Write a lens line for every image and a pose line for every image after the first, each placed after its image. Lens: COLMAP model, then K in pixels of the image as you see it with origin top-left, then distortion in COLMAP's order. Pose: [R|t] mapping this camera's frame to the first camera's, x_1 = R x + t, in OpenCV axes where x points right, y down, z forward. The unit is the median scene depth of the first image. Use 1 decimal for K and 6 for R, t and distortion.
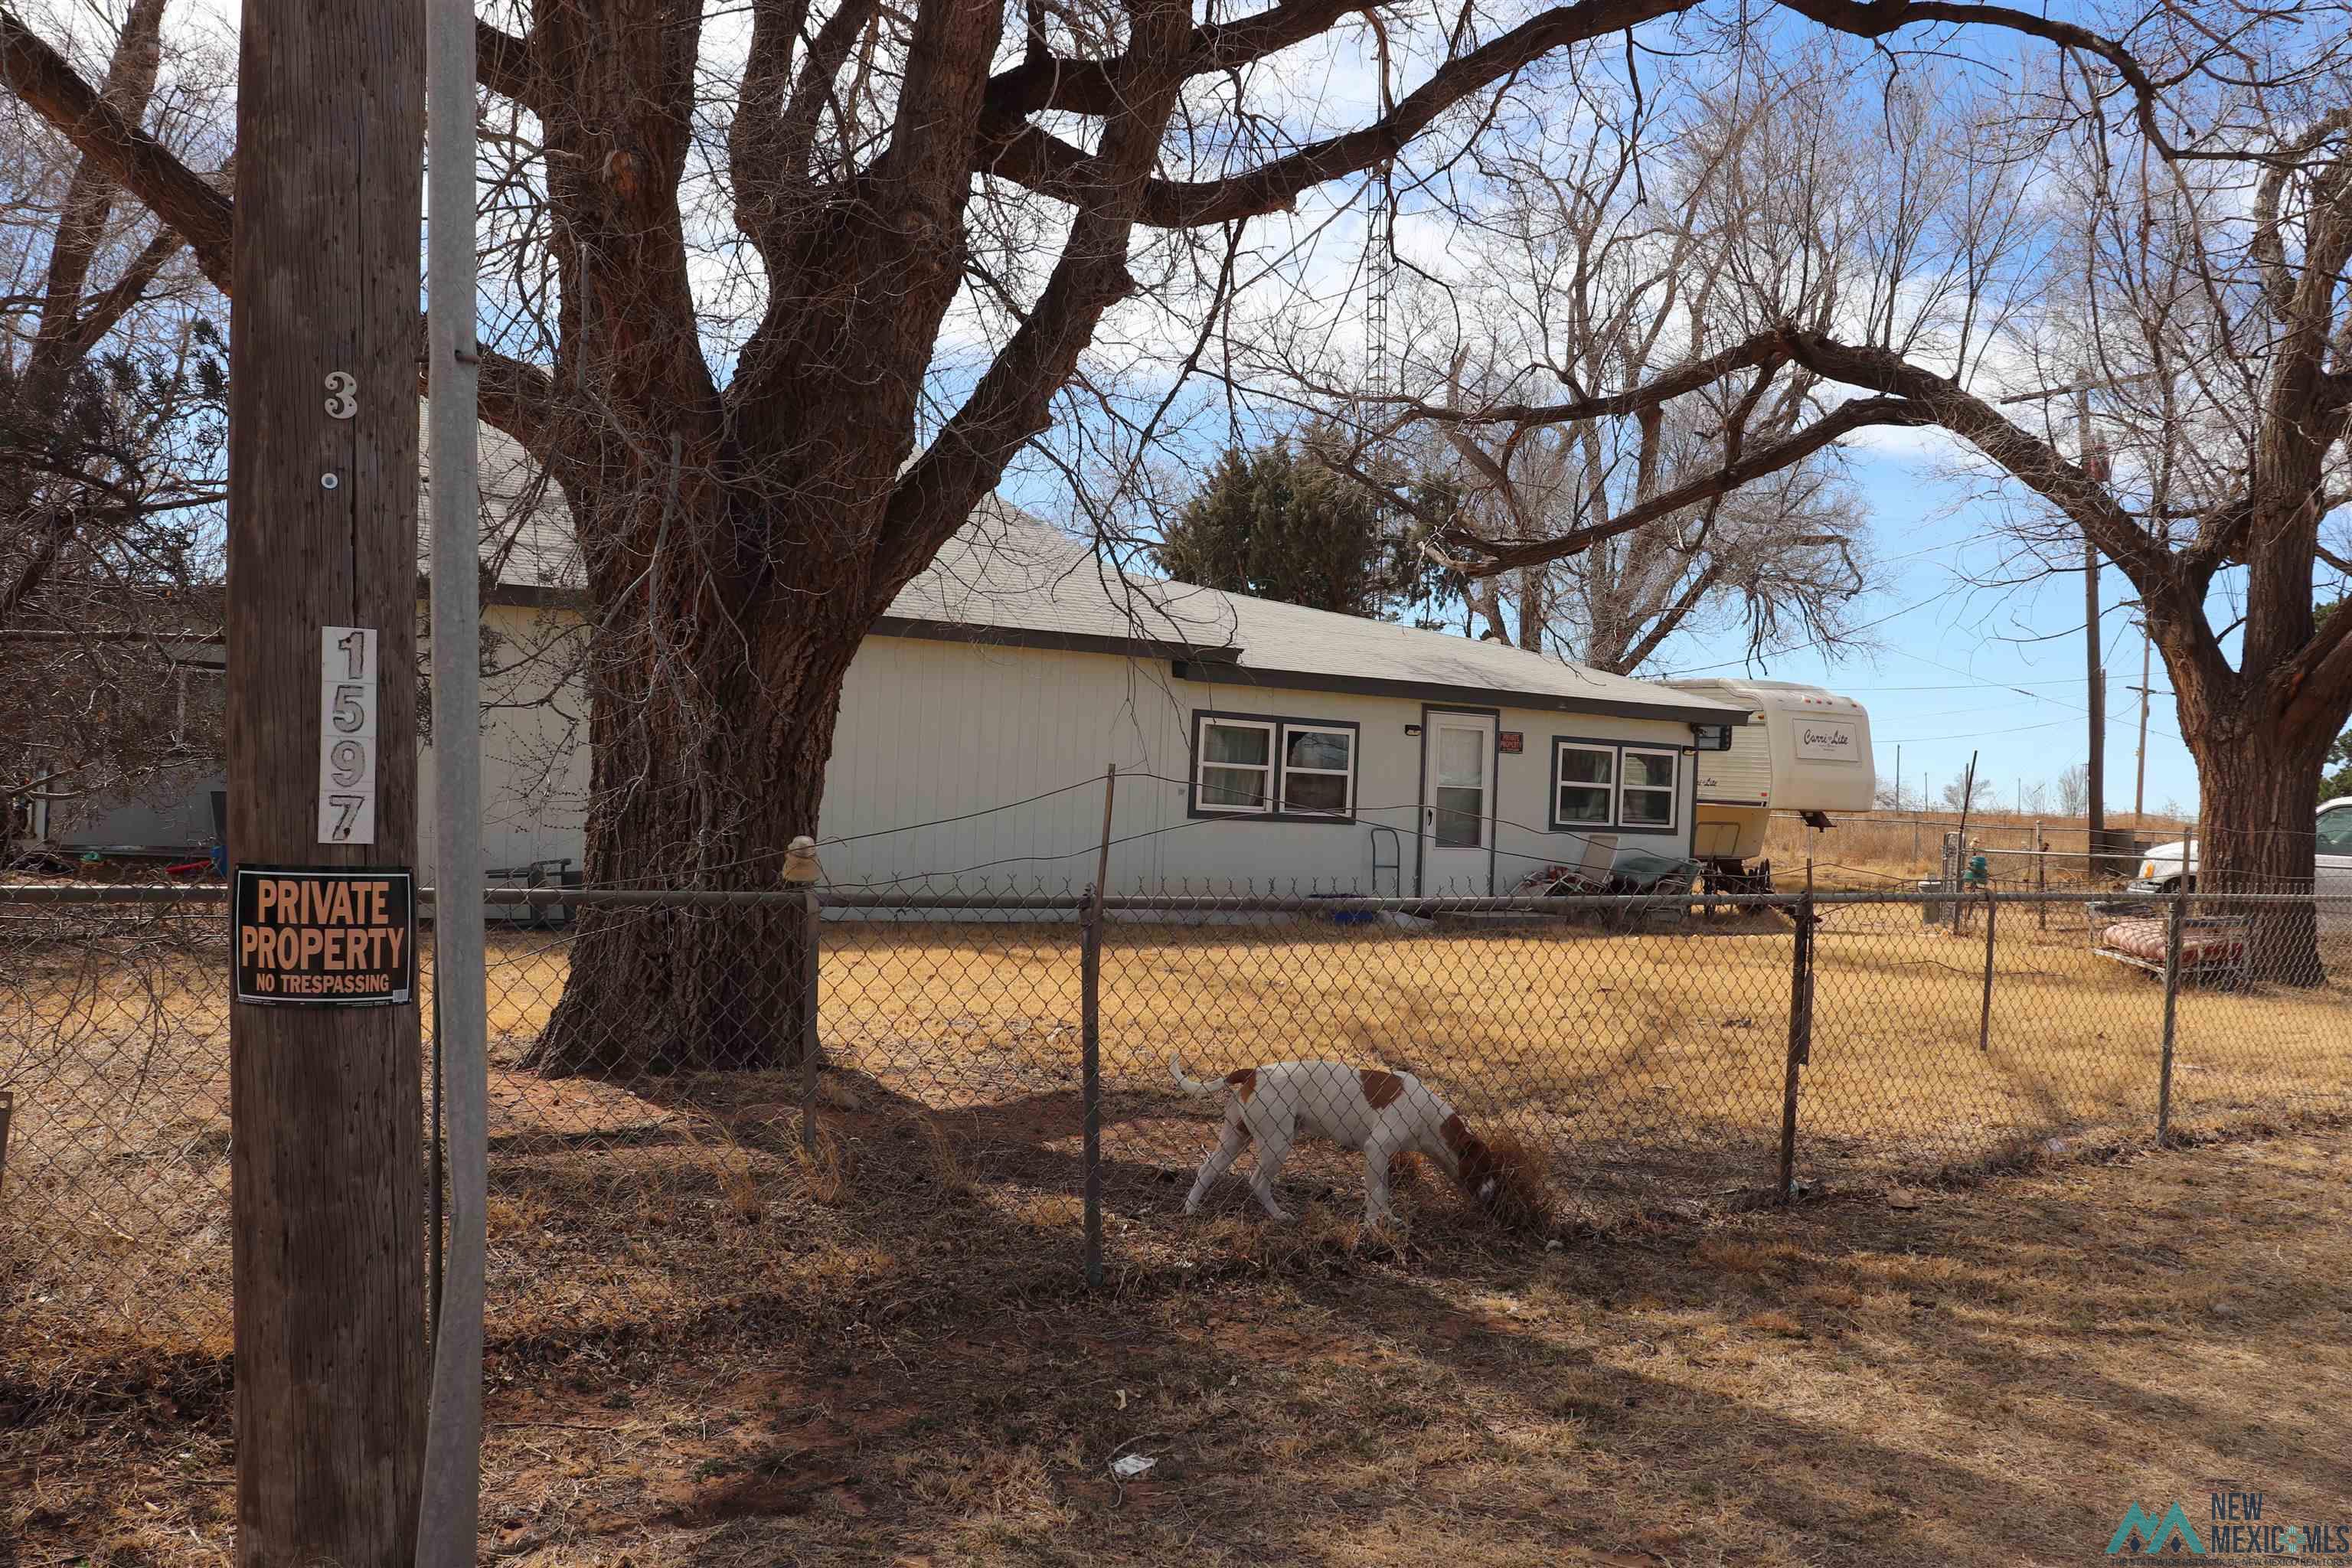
lens RADIAL K [[1930.4, 0, 1171.3], [0, 1930.4, 798.3], [0, 0, 1]] dist [-0.174977, 0.161048]
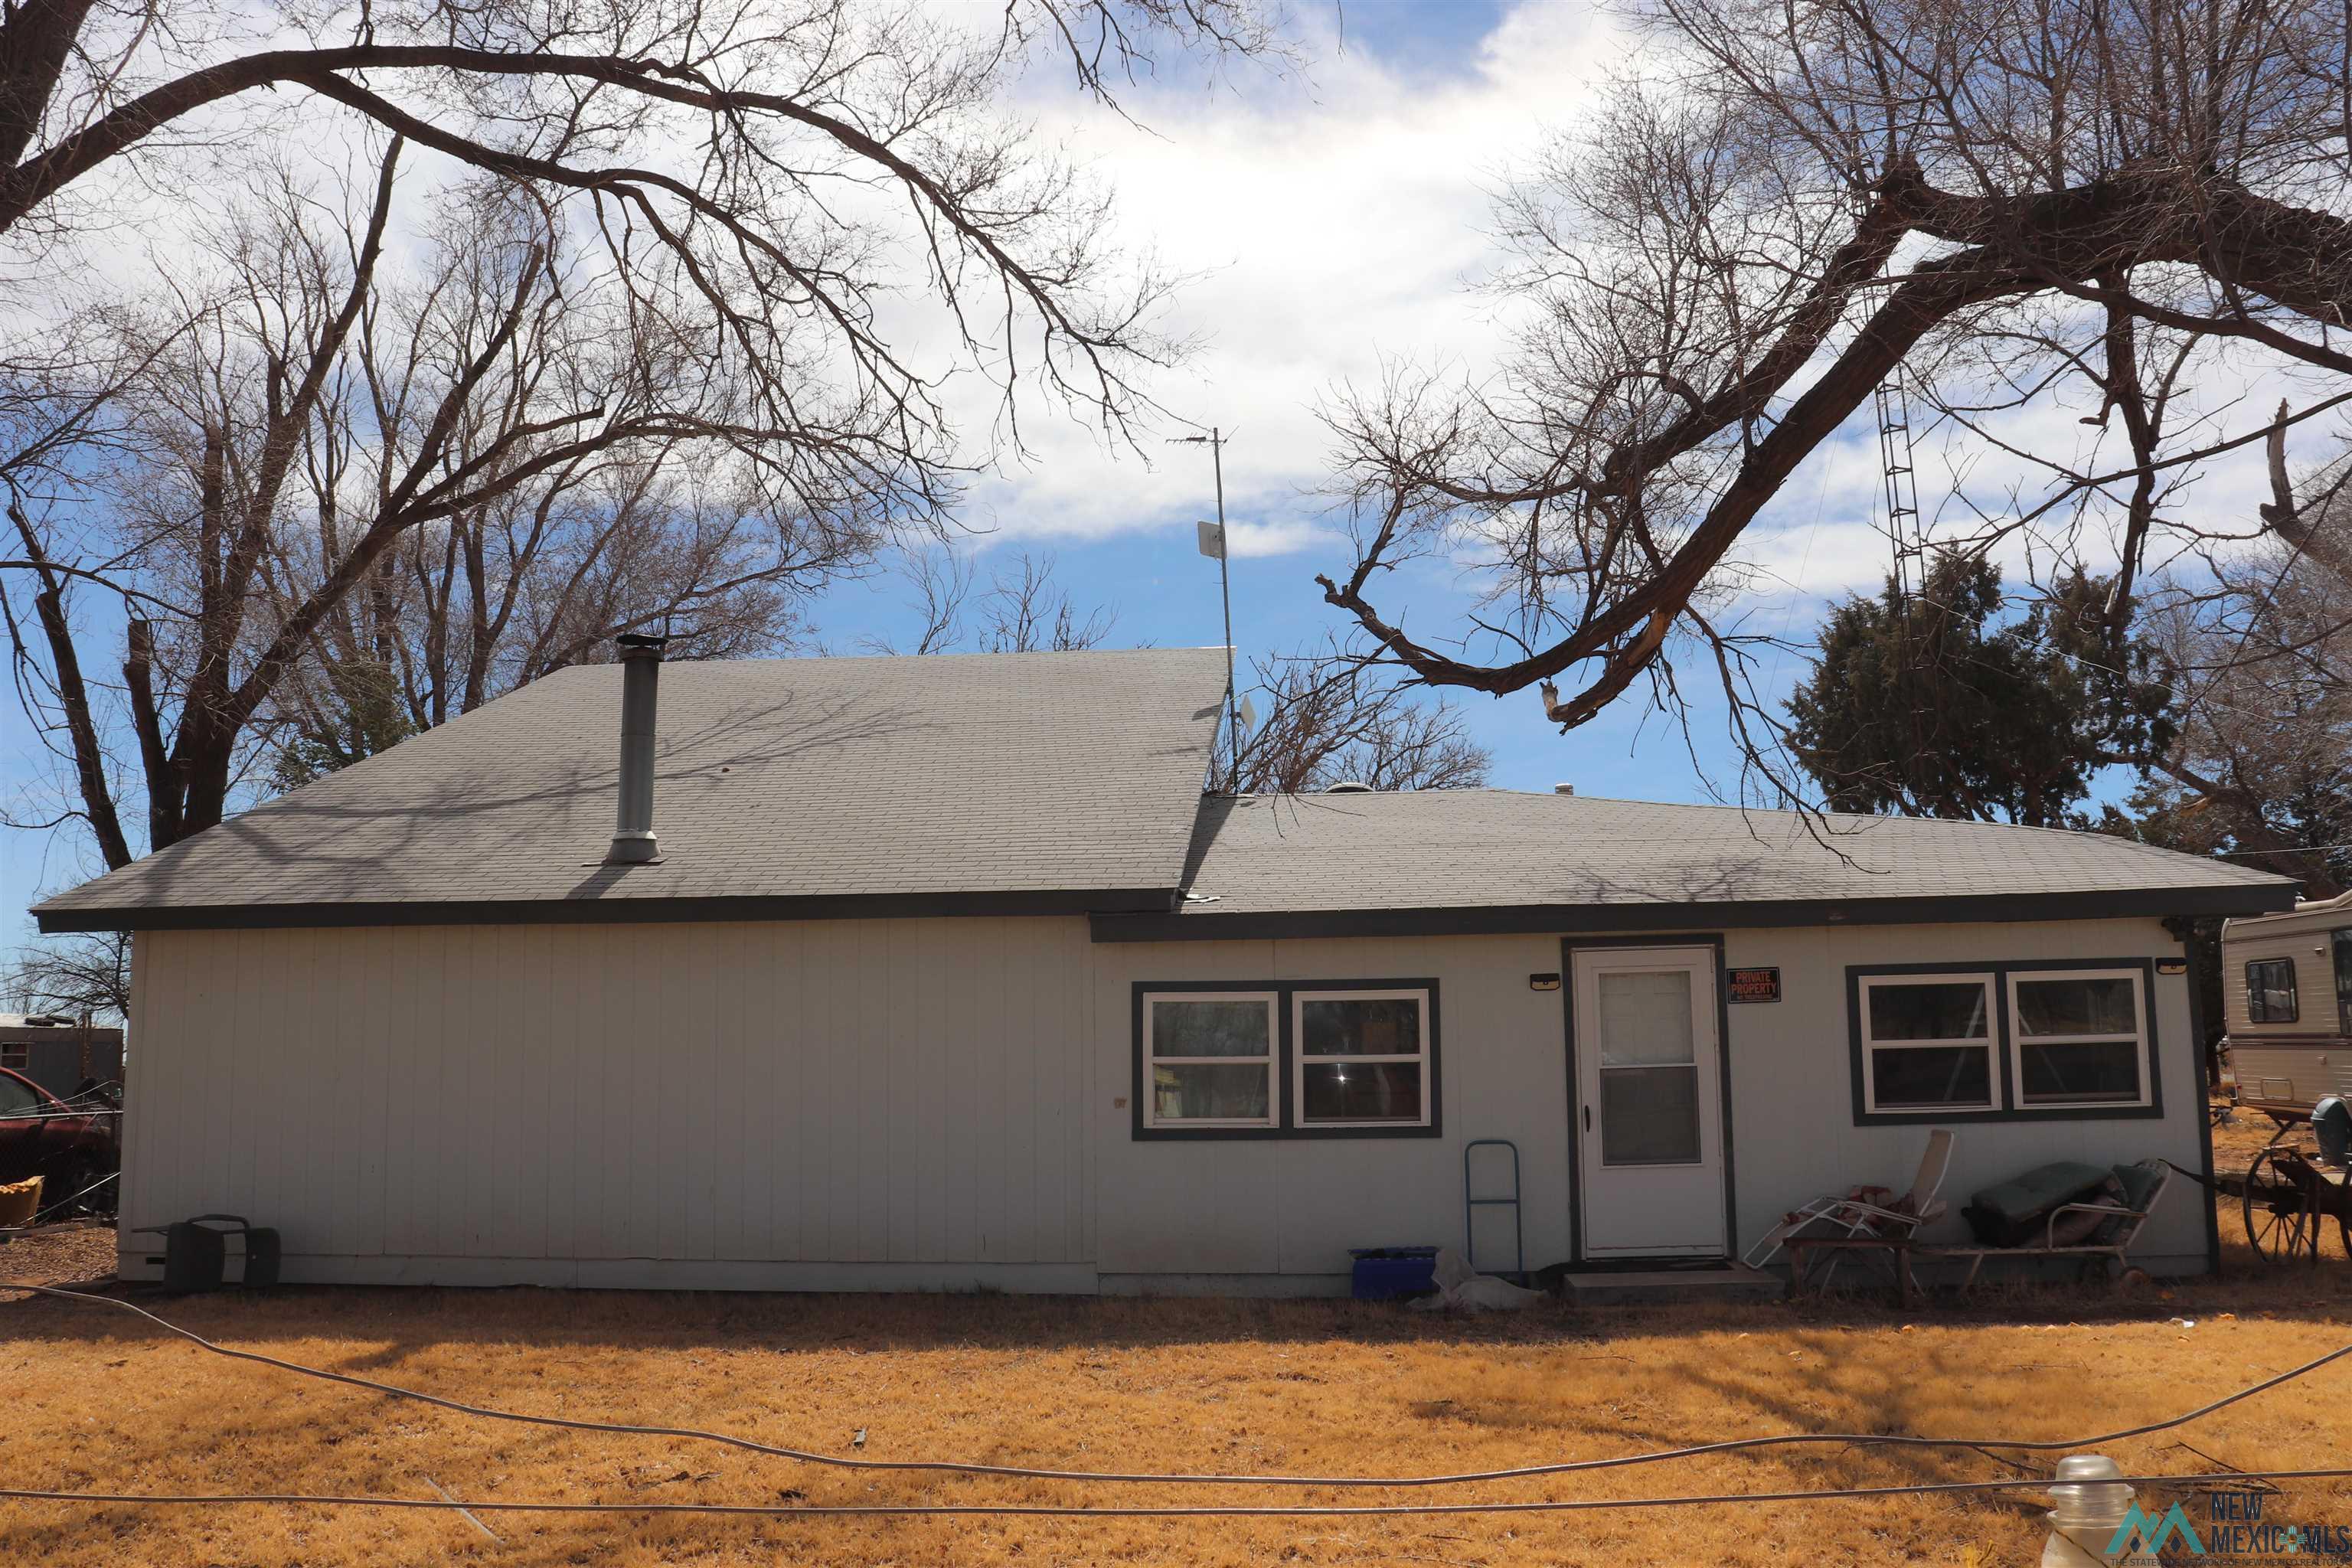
lens RADIAL K [[1930.4, 0, 1171.3], [0, 1930.4, 798.3], [0, 0, 1]] dist [-0.174977, 0.161048]
pose [[0.794705, -0.142506, -0.590031, 0.406878], [0.046533, 0.983493, -0.174862, 0.009710], [0.605210, 0.111508, 0.788218, 0.420051]]
